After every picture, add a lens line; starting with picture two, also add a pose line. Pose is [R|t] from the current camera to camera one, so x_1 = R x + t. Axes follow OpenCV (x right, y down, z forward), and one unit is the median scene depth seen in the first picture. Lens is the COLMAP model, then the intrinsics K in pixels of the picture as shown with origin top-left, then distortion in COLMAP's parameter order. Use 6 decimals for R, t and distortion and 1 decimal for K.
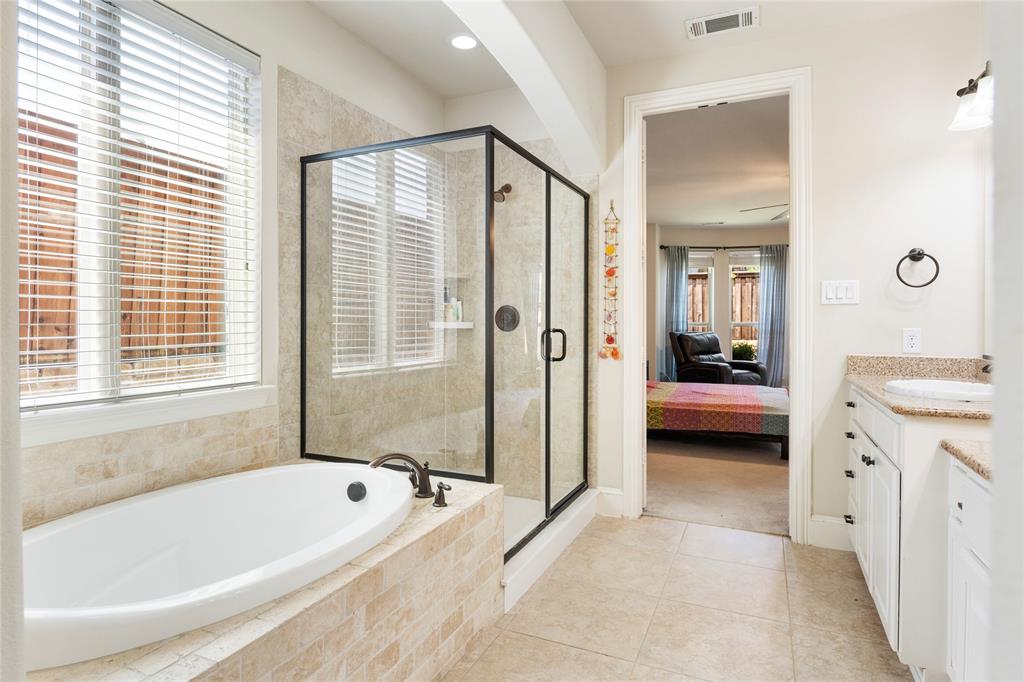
lens RADIAL K [[554.5, 0, 509.0], [0, 554.5, 336.5], [0, 0, 1]] dist [-0.008334, -0.000317]
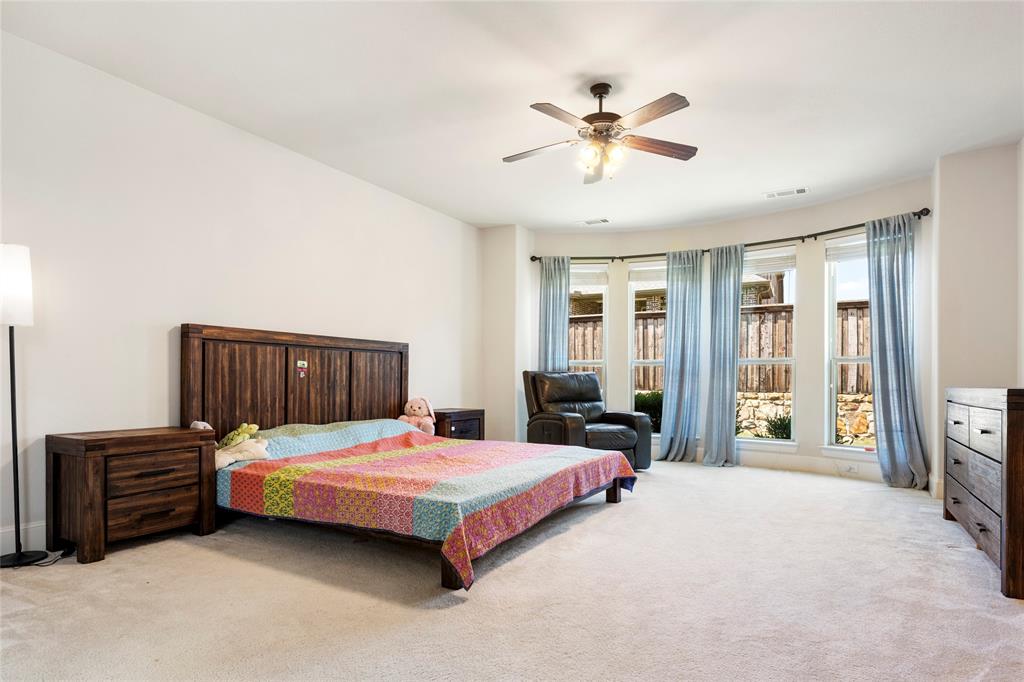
lens RADIAL K [[554.5, 0, 515.0], [0, 554.5, 395.1], [0, 0, 1]] dist [-0.008334, -0.000317]
pose [[0.995601, 0.009249, -0.093234, 0.328918], [-0.009623, 0.999947, -0.003564, 0.024210], [0.093196, 0.004446, 0.995638, 0.268909]]
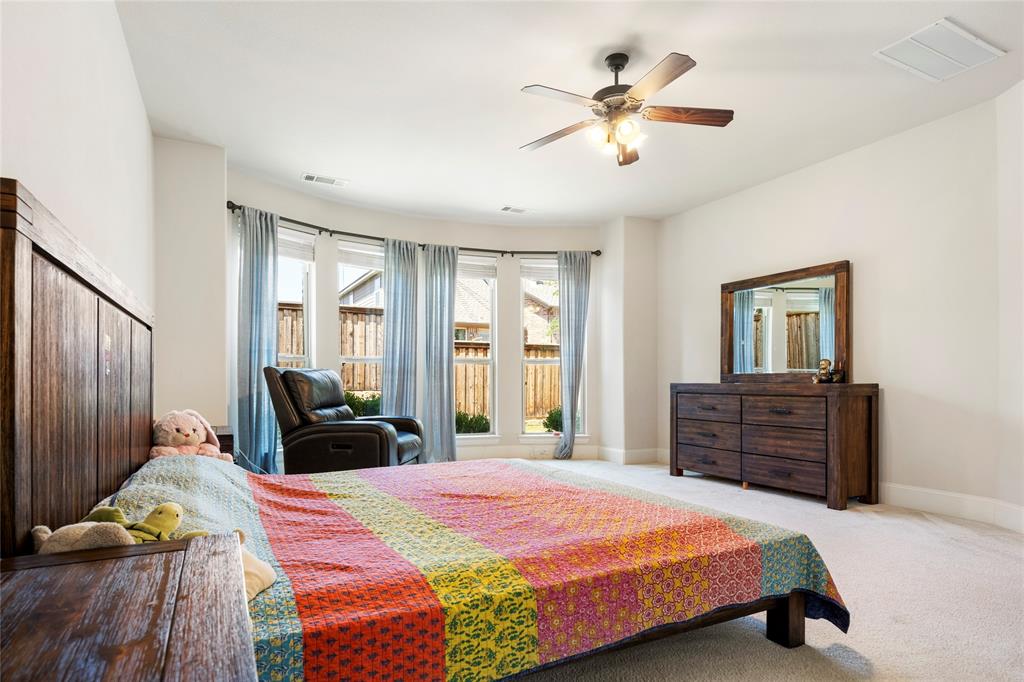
lens RADIAL K [[554.5, 0, 508.1], [0, 554.5, 377.3], [0, 0, 1]] dist [-0.008334, -0.000317]
pose [[0.611594, 0.004200, 0.791161, 0.028223], [0.021387, 0.999533, -0.021839, 0.016138], [-0.790883, 0.030277, 0.611218, 0.494813]]
